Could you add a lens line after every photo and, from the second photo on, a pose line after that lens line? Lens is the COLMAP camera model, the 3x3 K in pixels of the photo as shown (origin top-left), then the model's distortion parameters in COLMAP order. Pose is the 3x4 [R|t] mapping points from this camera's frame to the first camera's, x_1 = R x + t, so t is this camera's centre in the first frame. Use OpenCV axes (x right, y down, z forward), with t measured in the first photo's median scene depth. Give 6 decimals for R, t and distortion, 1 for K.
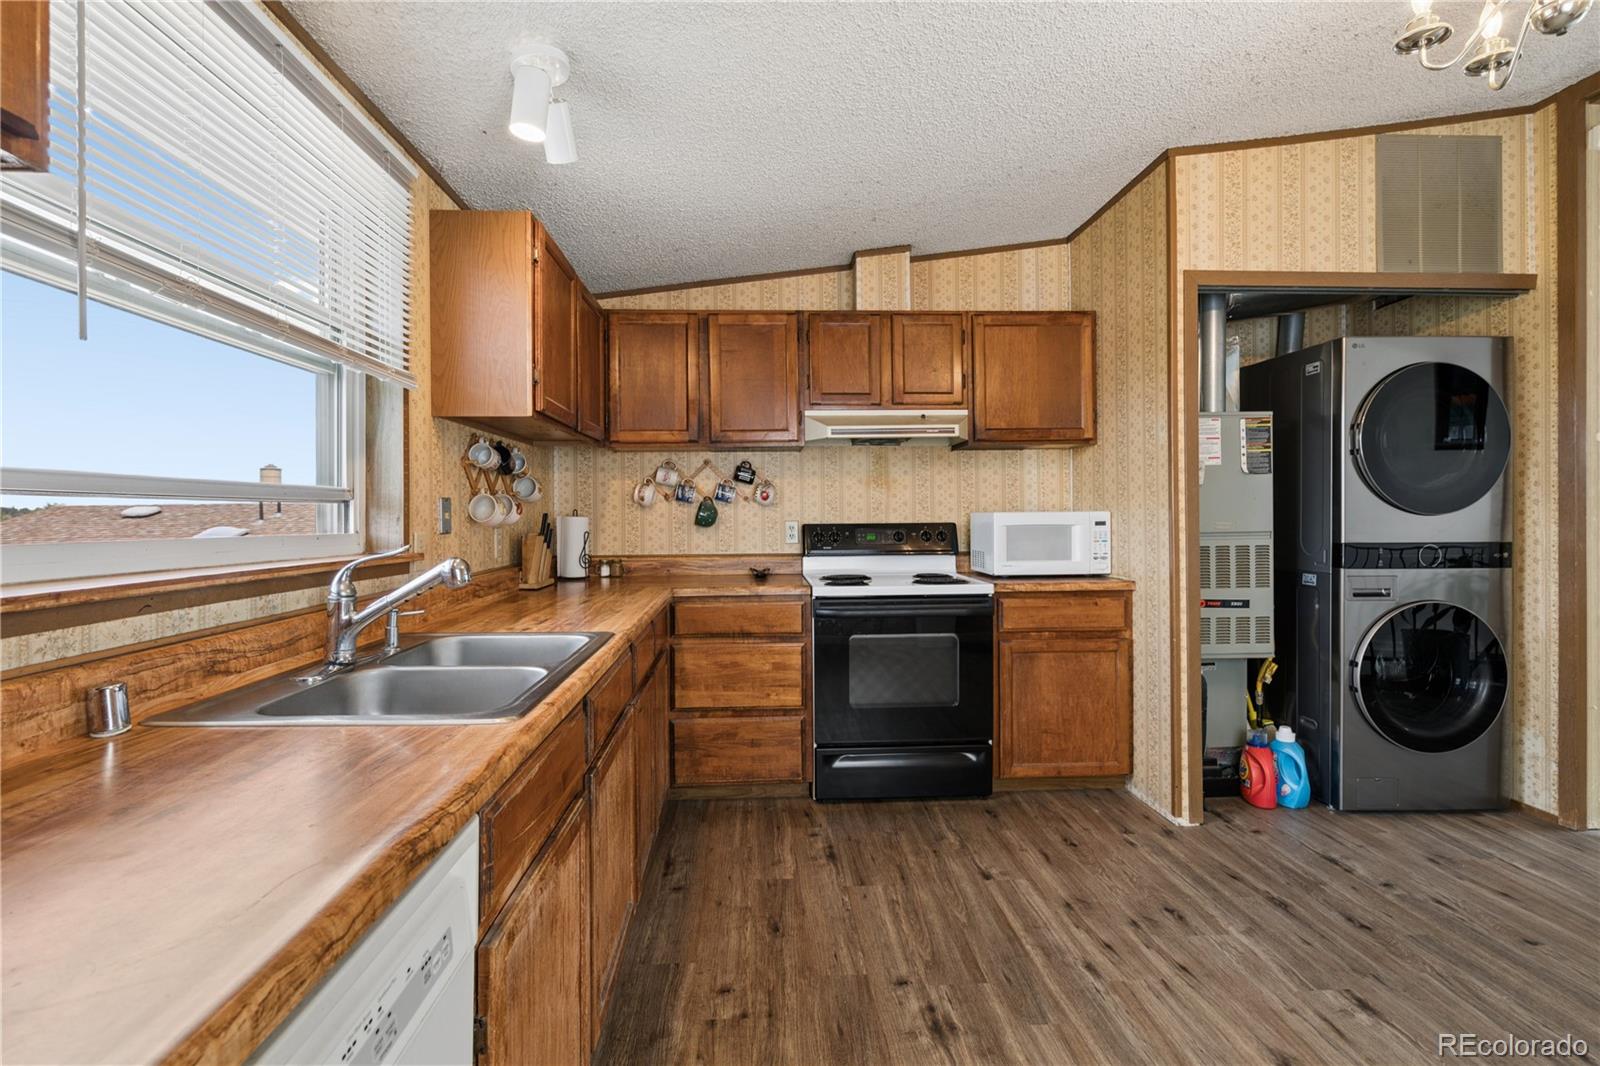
lens RADIAL K [[744.7, 0, 786.9], [0, 744.7, 522.6], [0, 0, 1]] dist [-0.003306, 0.002447]
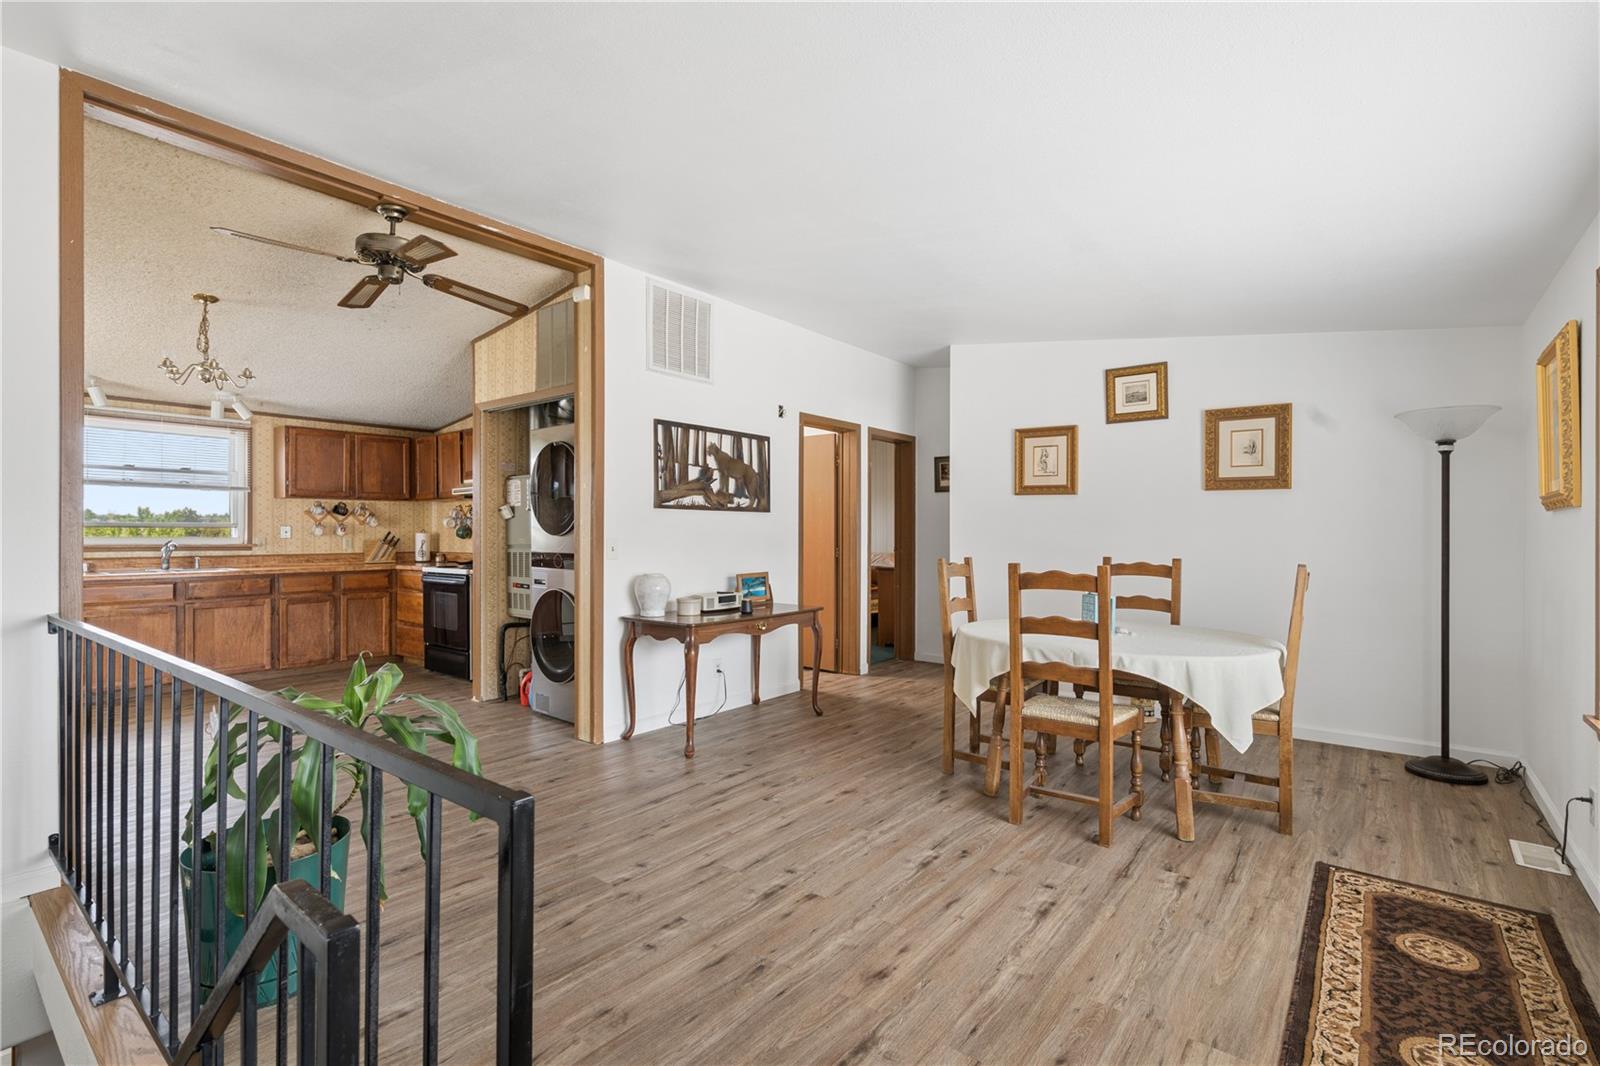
lens RADIAL K [[744.7, 0, 808.6], [0, 744.7, 530.2], [0, 0, 1]] dist [-0.003306, 0.002447]
pose [[0.757430, 0.005550, -0.652892, 2.381516], [-0.013420, 0.999885, -0.007070, -0.019463], [0.652778, 0.014117, 0.757418, 0.118729]]
